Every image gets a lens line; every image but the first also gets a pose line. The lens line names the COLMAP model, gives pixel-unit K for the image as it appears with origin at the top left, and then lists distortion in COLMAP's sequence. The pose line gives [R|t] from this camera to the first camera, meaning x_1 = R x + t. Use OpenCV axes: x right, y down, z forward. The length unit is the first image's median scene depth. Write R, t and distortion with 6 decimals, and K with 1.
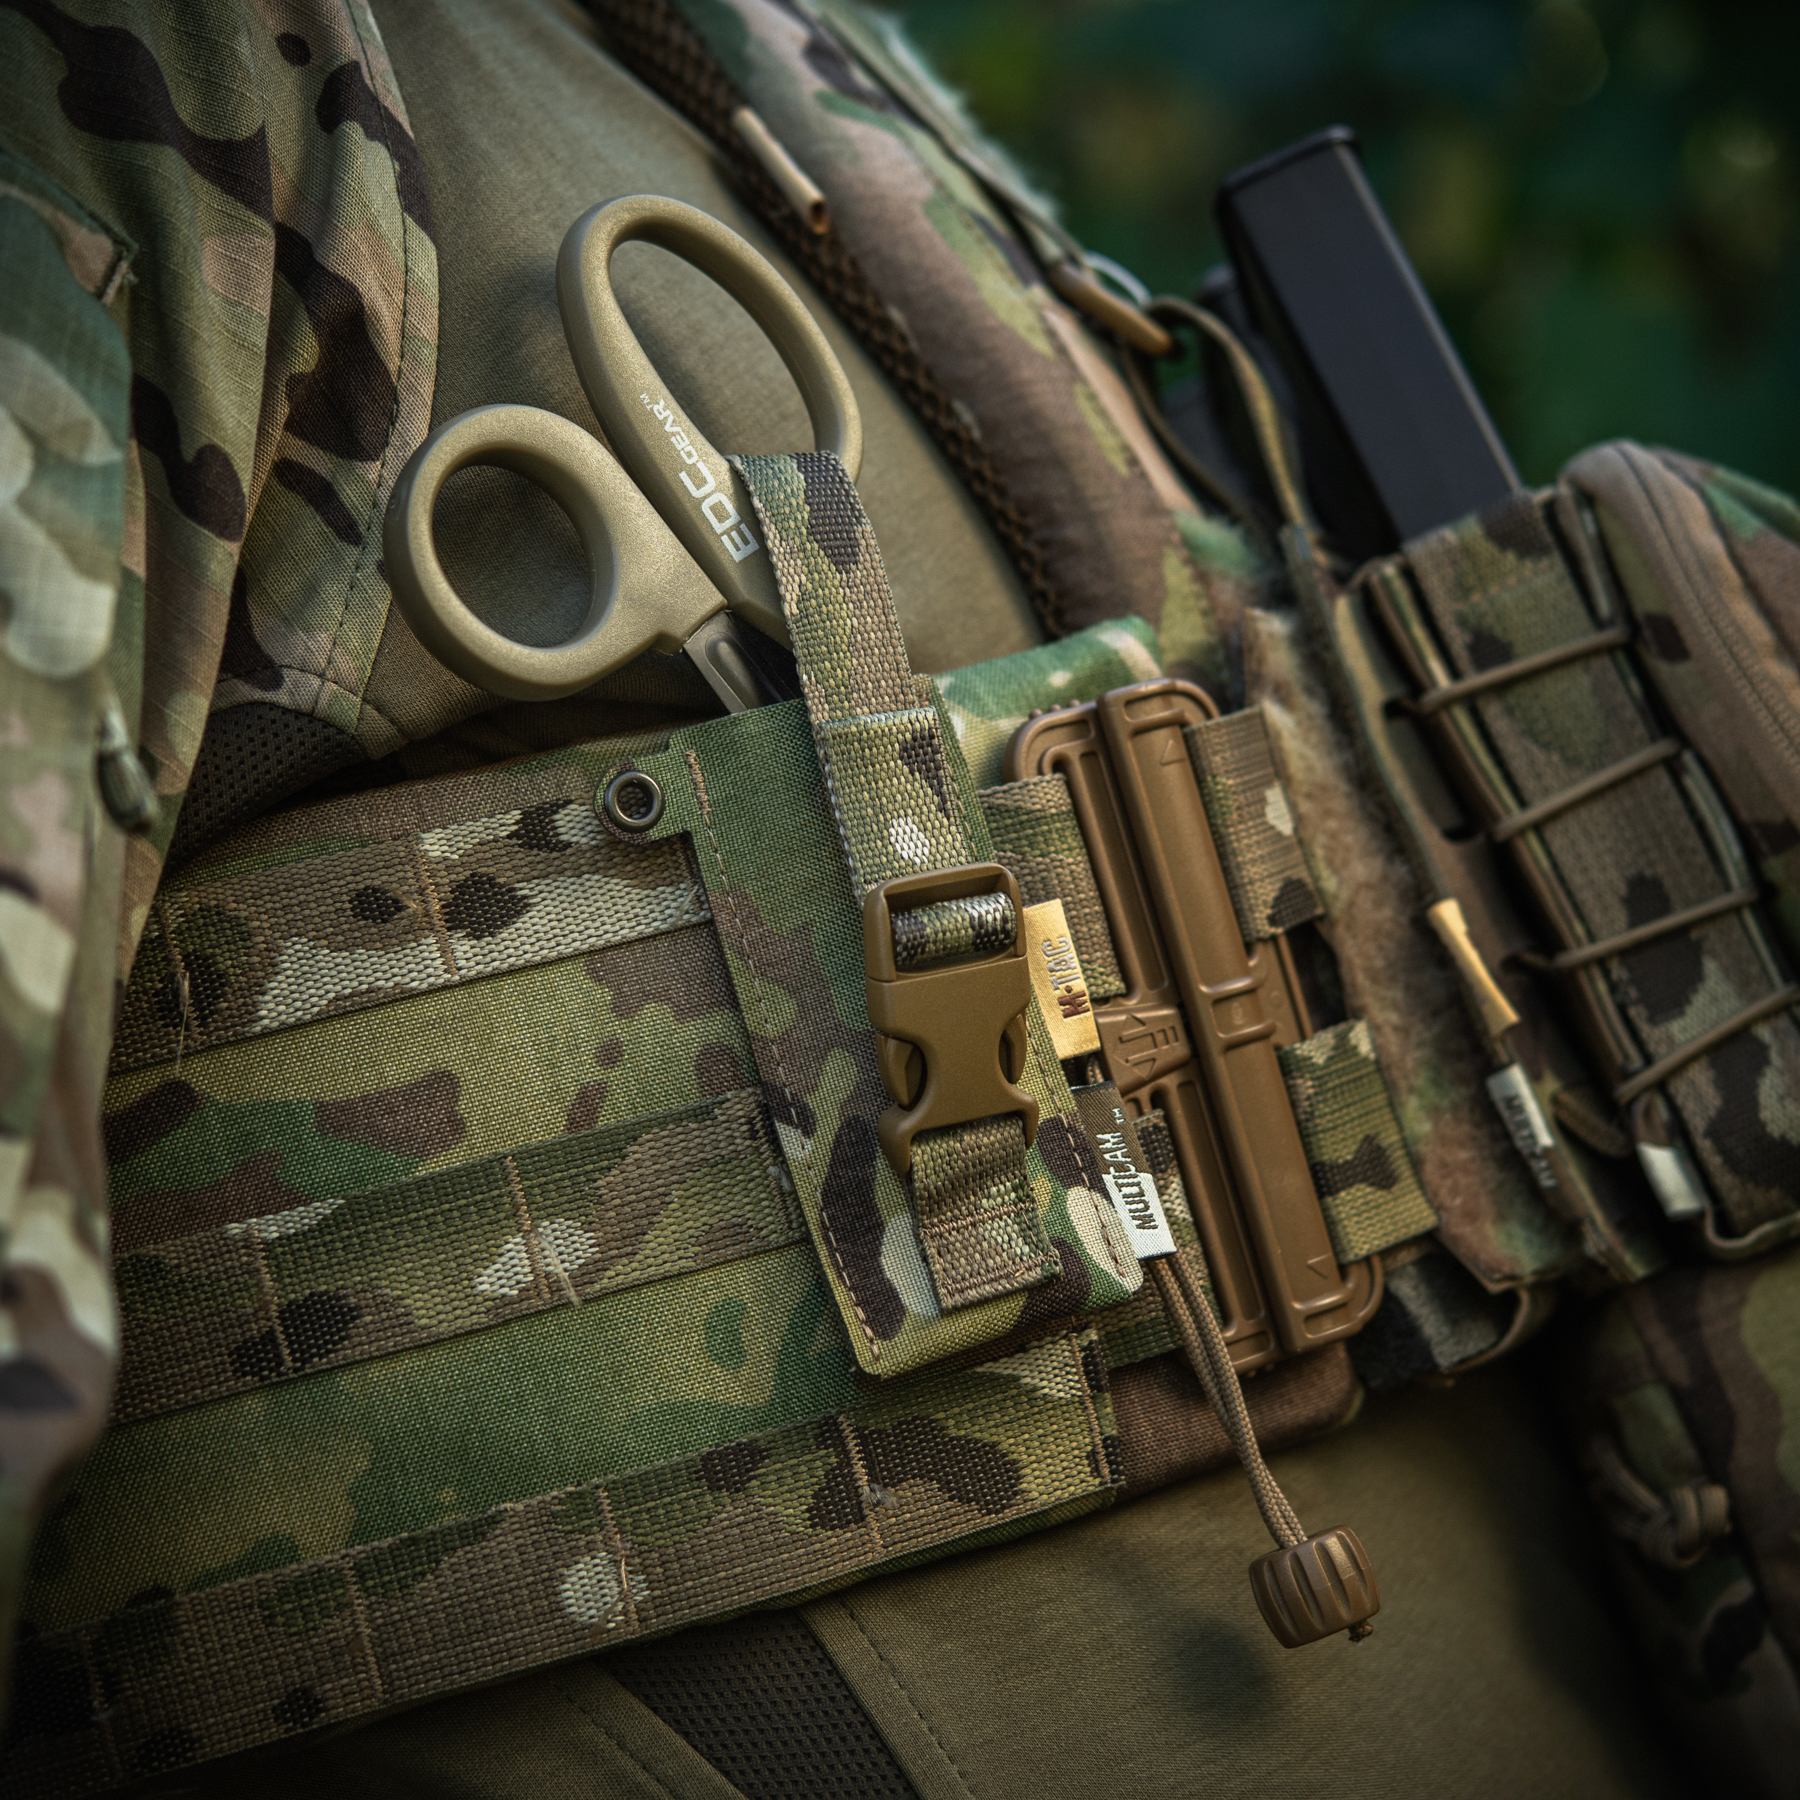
lens RADIAL K [[4726.6, 0, 1011.4], [0, 4726.6, 901.6], [0, 0, 1]] dist [-0.068274, 0.225387]
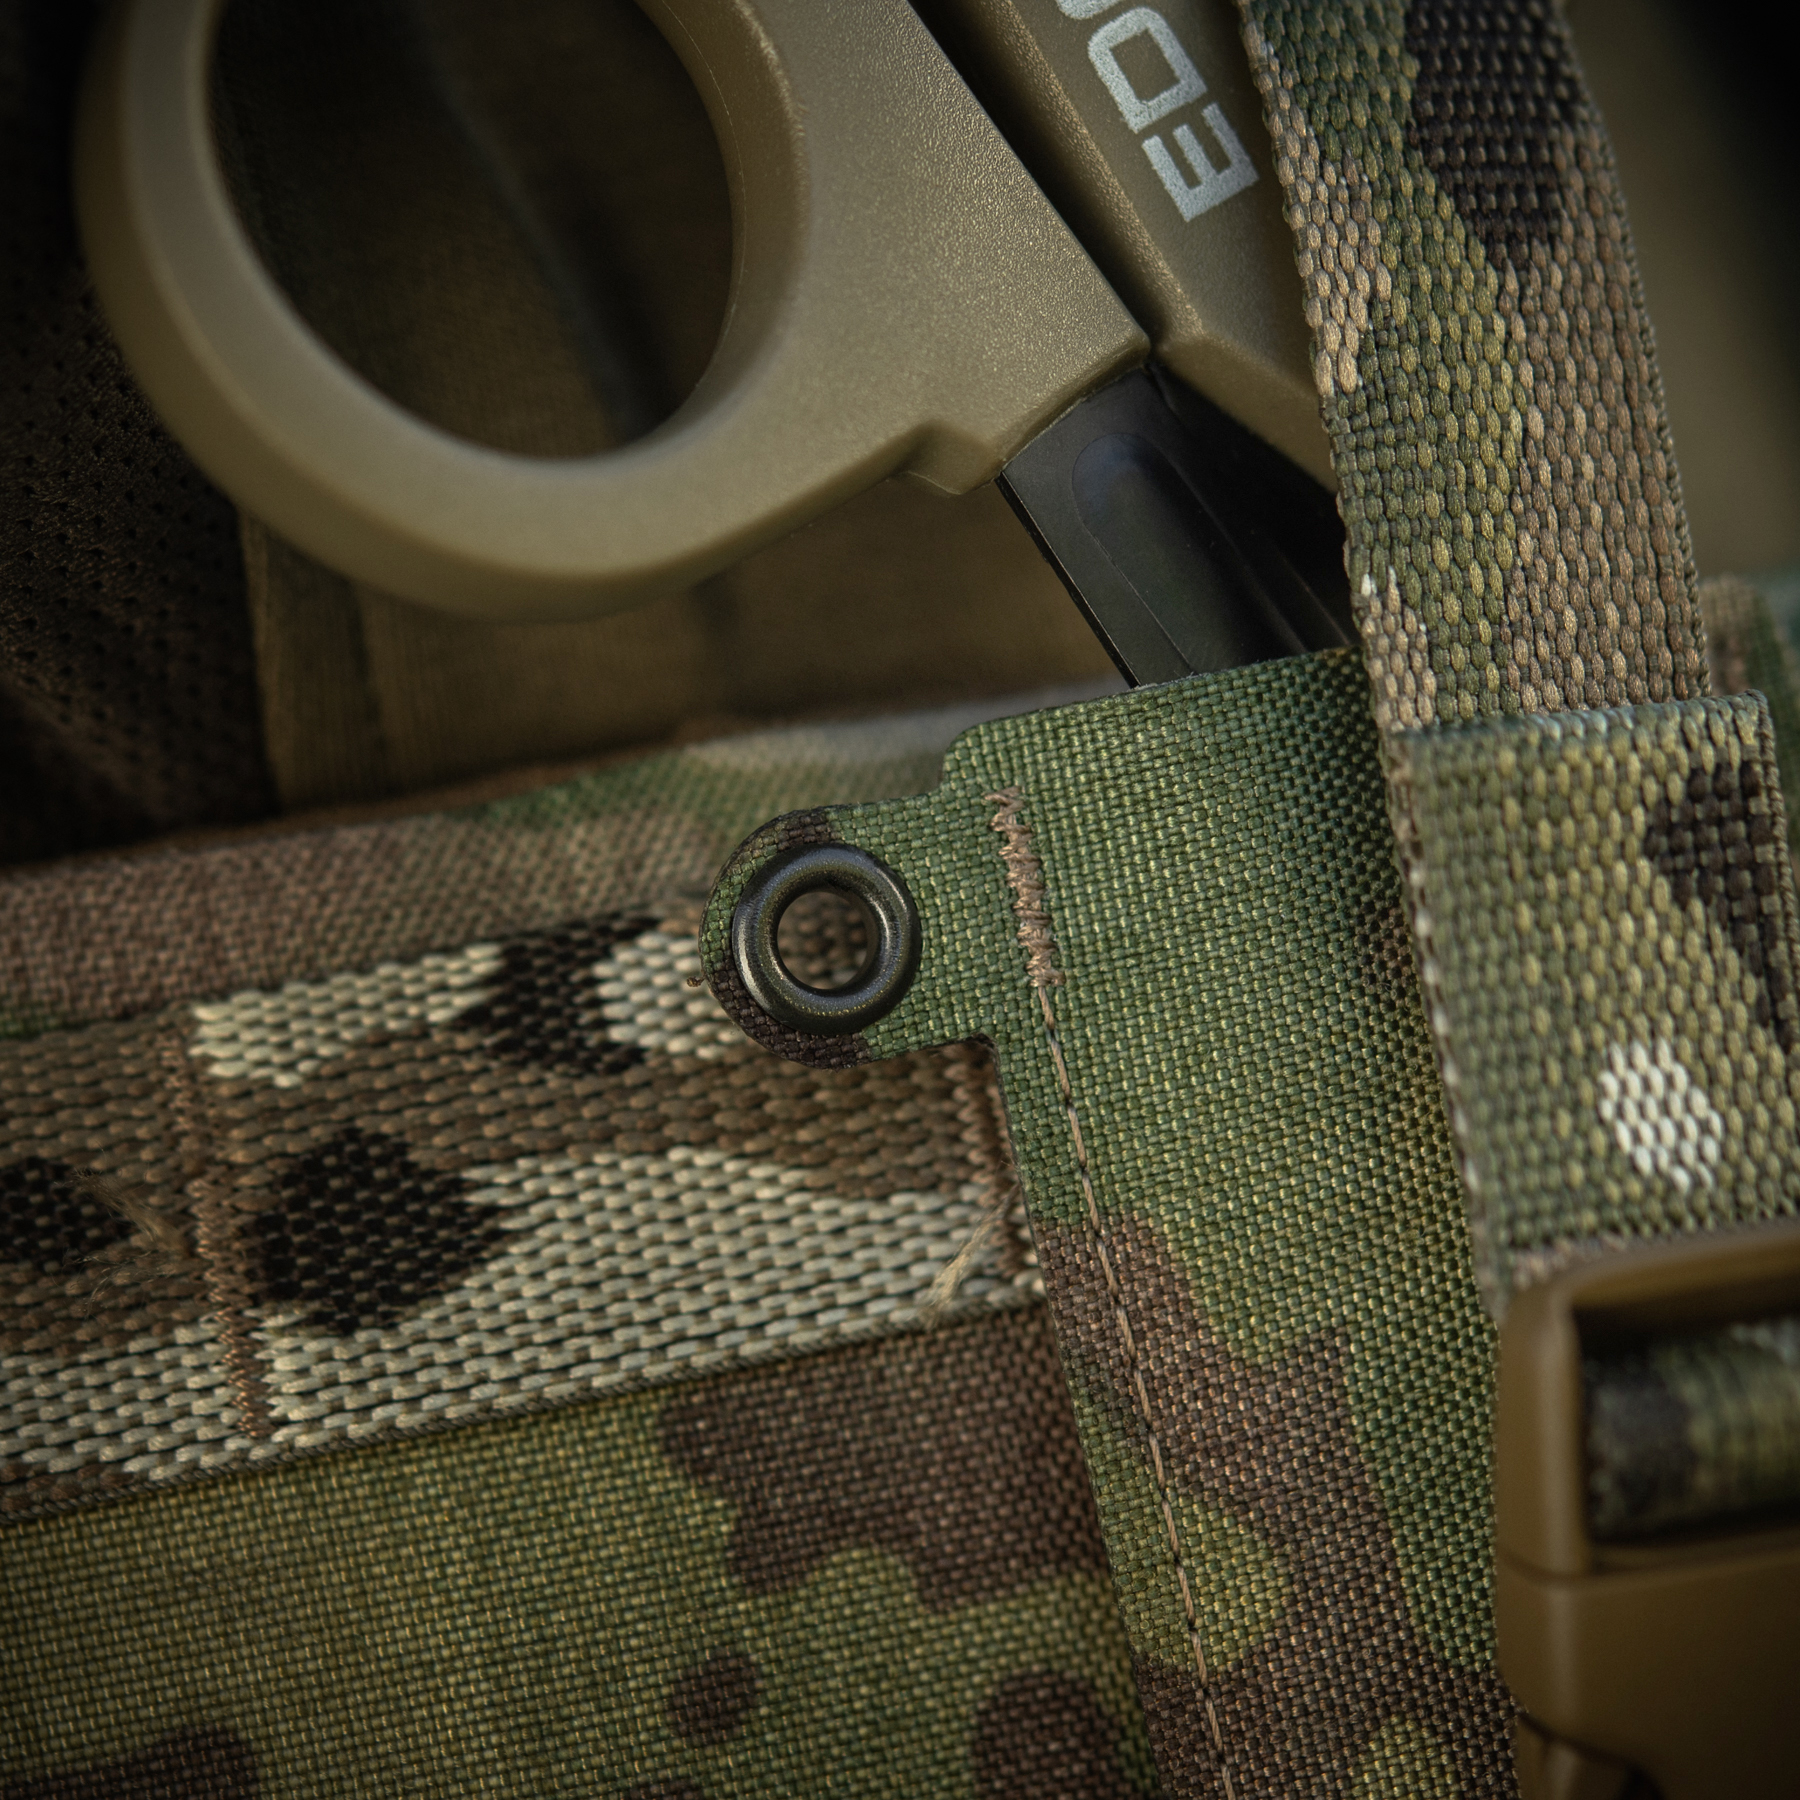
lens RADIAL K [[5163.0, 0, 1014.4], [0, 5163.0, 899.5], [0, 0, 1]] dist [-0.038362, -0.083569]
pose [[0.985502, 0.059539, -0.158875, -0.009966], [-0.051068, 0.997074, 0.056882, -0.045025], [0.161797, -0.047944, 0.985659, 0.645606]]
